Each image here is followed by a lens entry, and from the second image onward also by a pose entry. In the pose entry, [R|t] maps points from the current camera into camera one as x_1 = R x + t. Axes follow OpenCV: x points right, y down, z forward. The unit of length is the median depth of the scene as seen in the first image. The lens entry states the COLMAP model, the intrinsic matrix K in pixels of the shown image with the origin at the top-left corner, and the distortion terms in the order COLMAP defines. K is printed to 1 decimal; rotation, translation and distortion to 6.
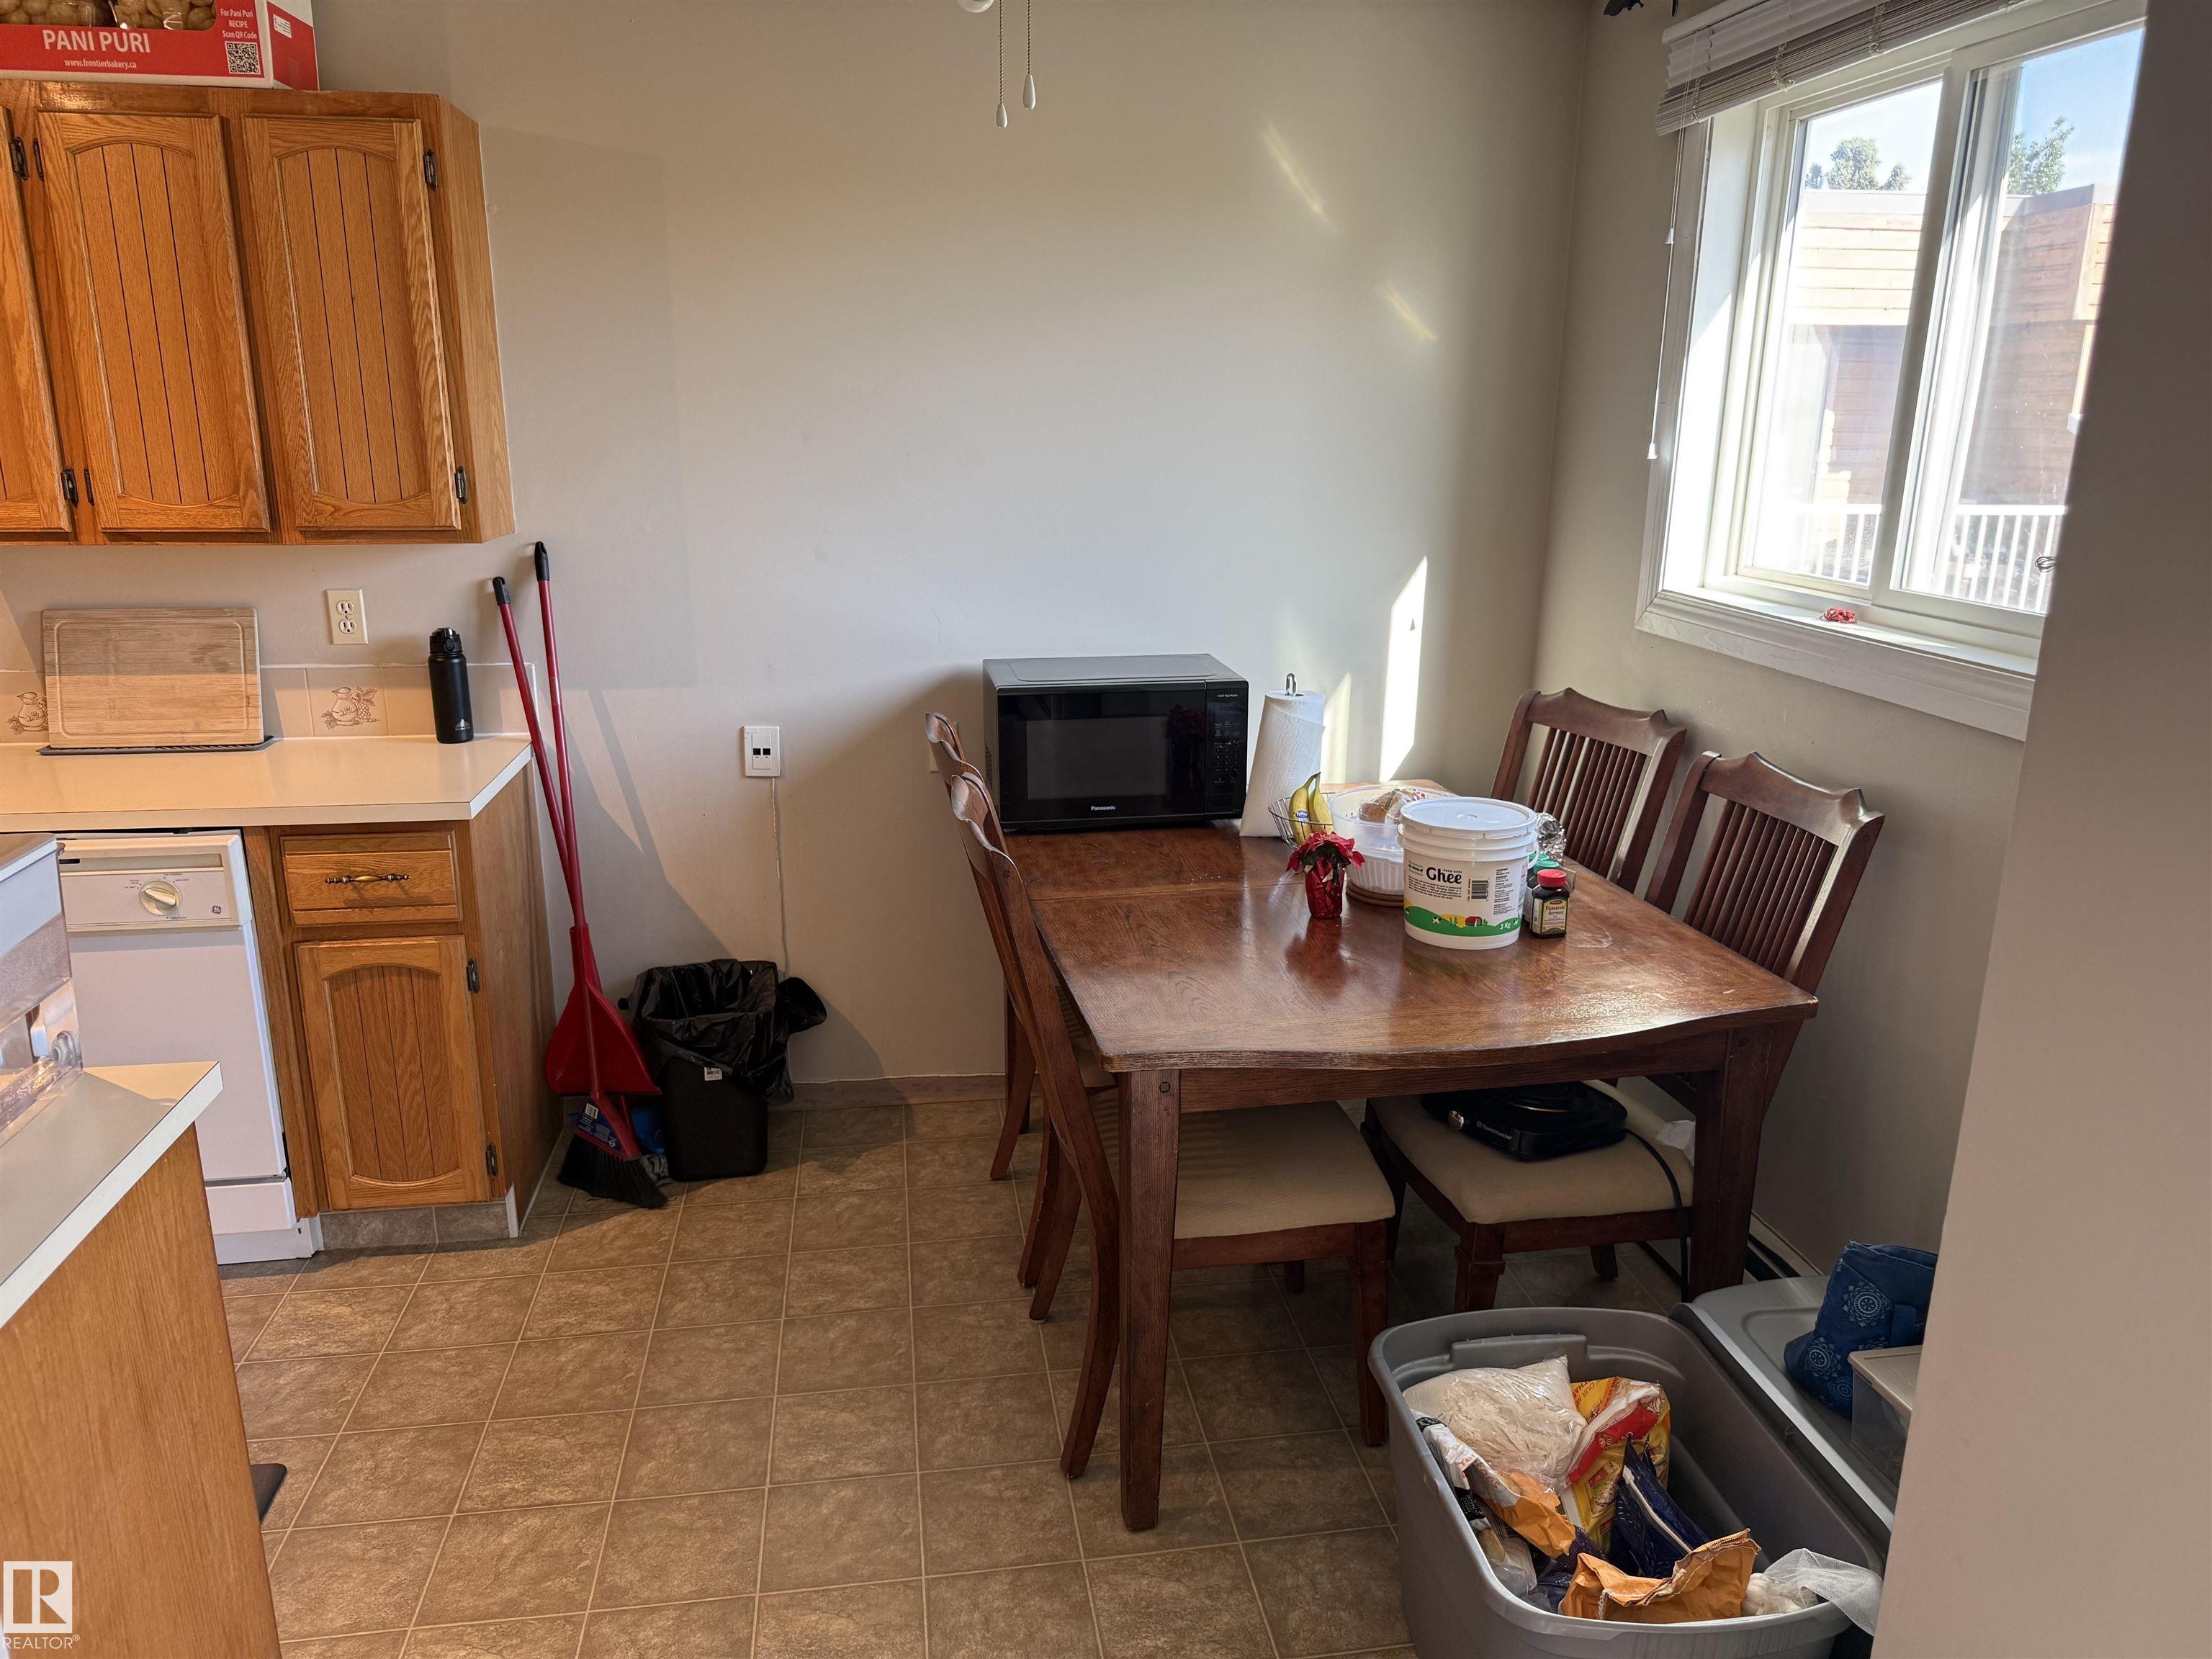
lens RADIAL K [[1575.8, 0, 1106.0], [0, 1575.8, 829.5], [0, 0, 1]] dist [0.043514, -0.054227]
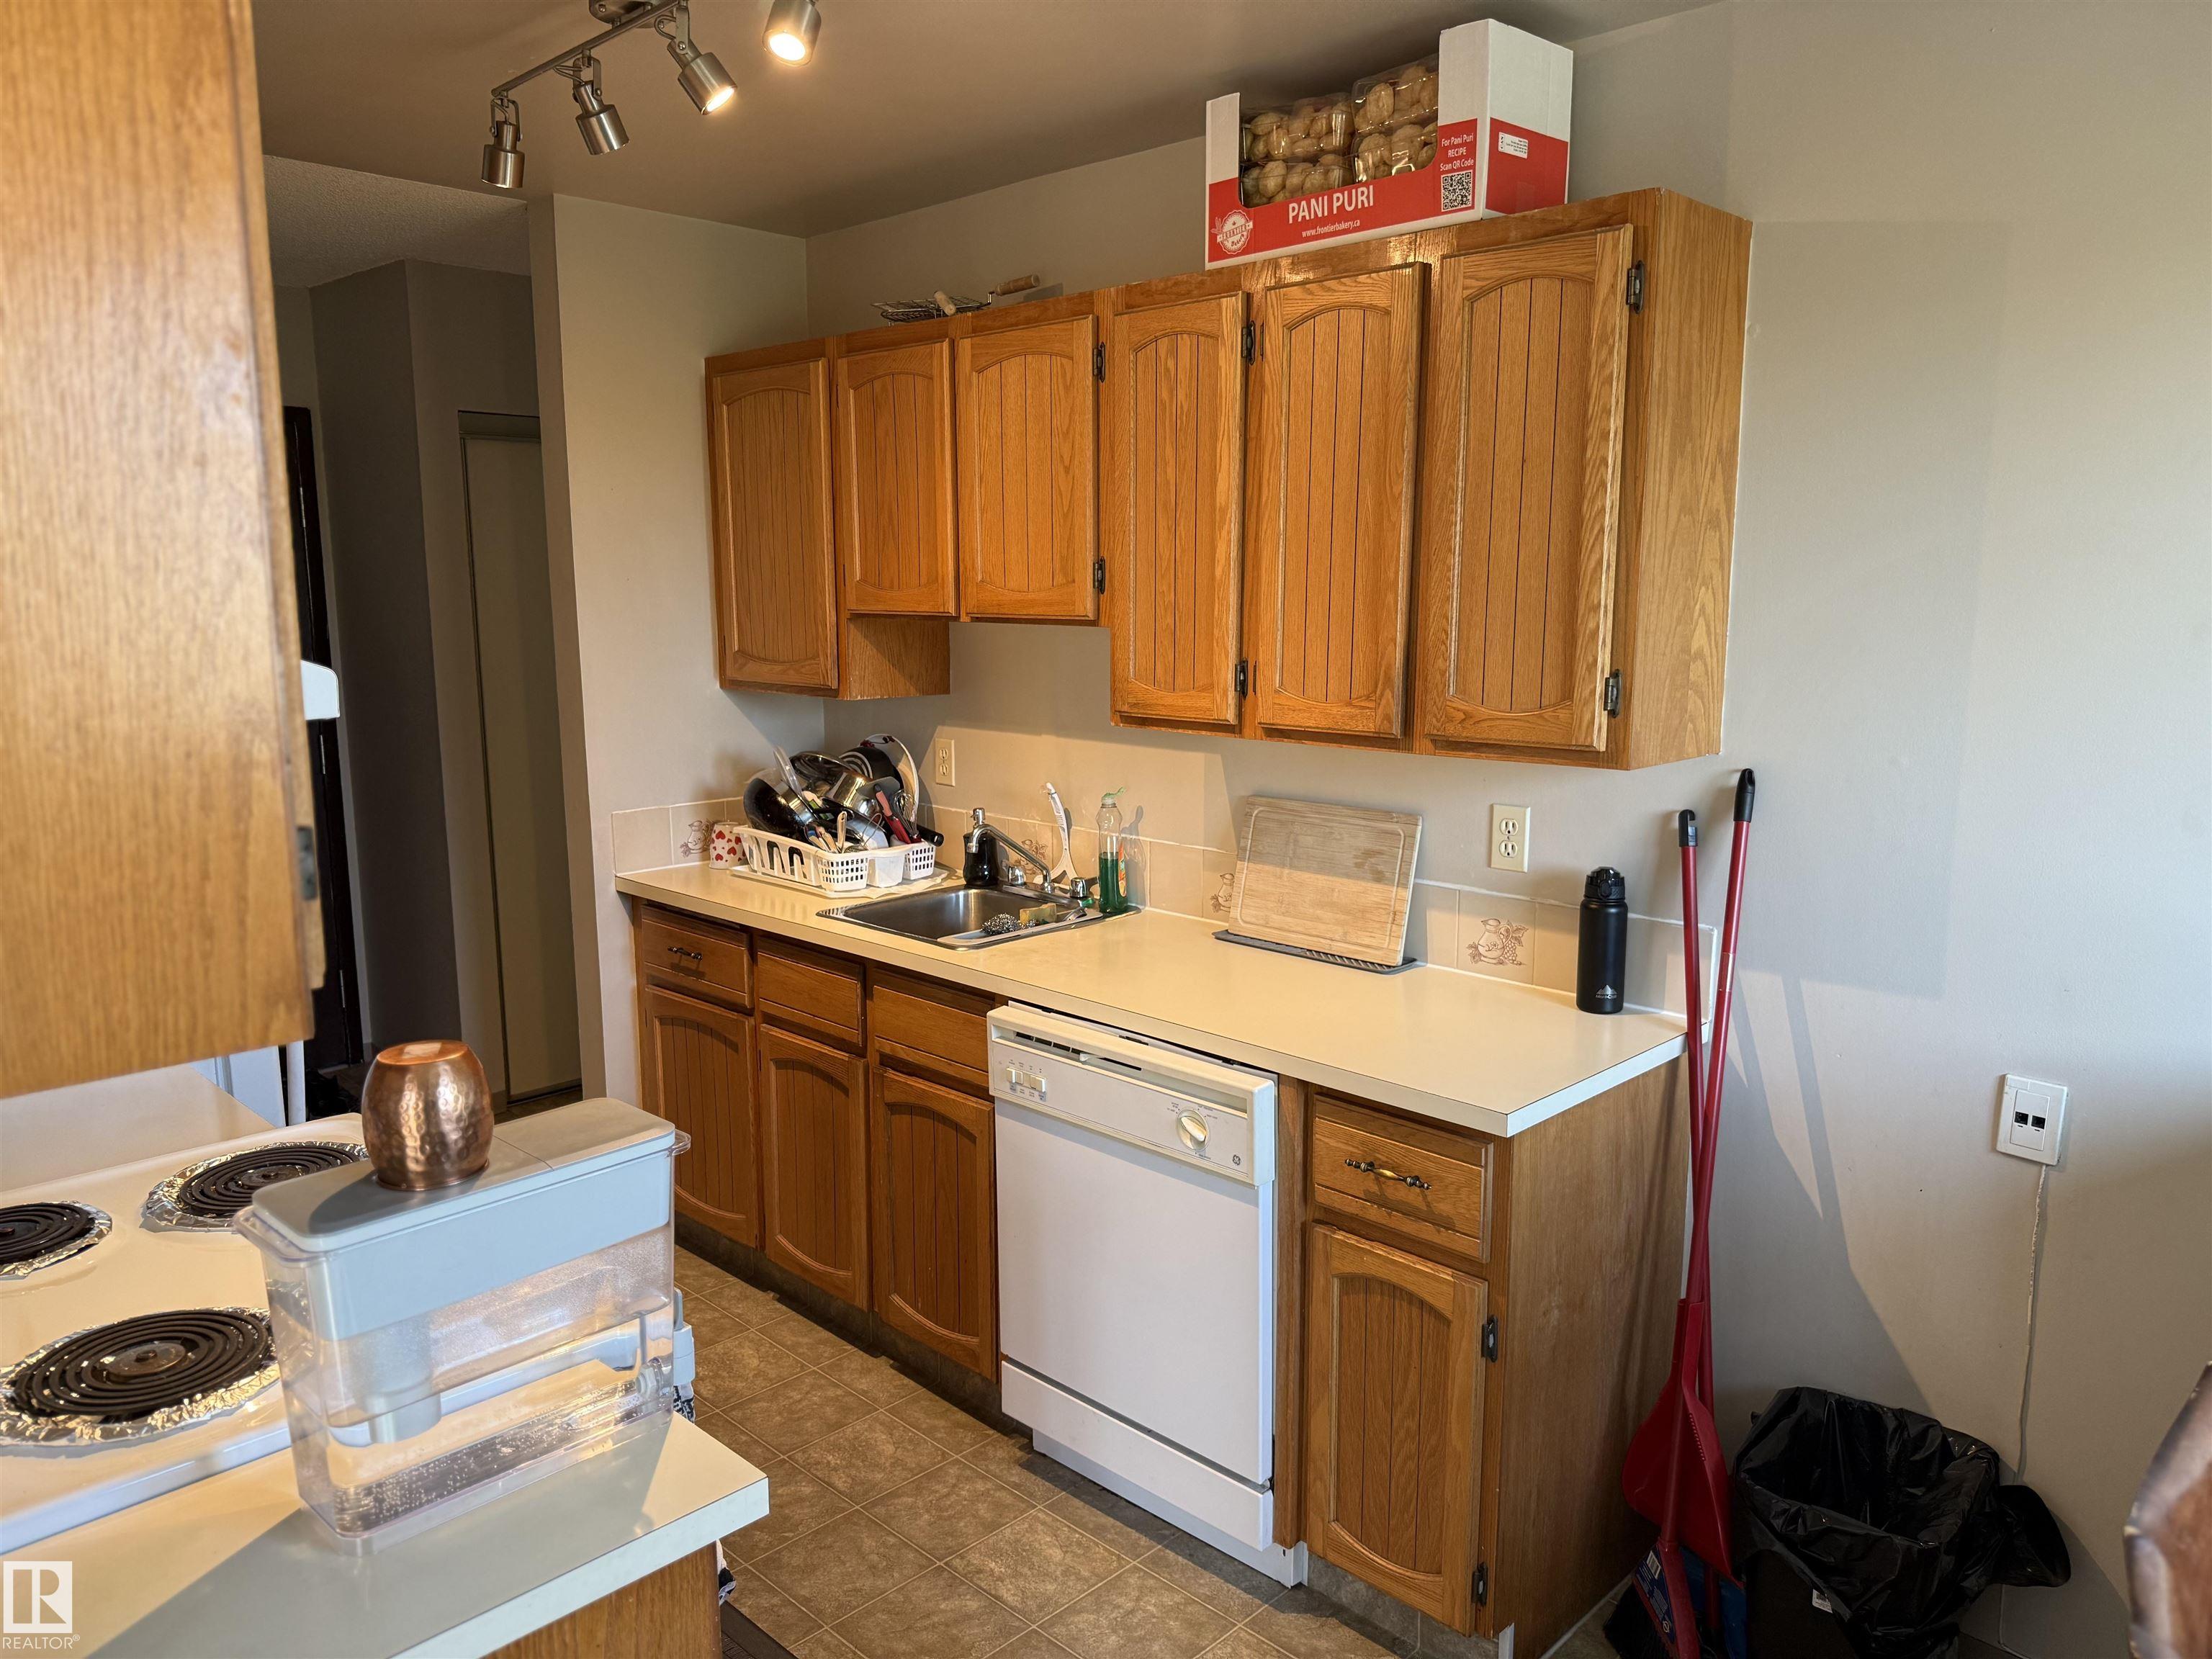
lens RADIAL K [[1519.8, 0, 1095.6], [0, 1519.8, 832.5], [0, 0, 1]] dist [0.131115, -0.258453]
pose [[0.590128, 0.122471, -0.797966, 0.041855], [-0.196235, 0.980542, 0.005369, -0.110147], [0.783097, 0.153421, 0.602679, 0.383976]]
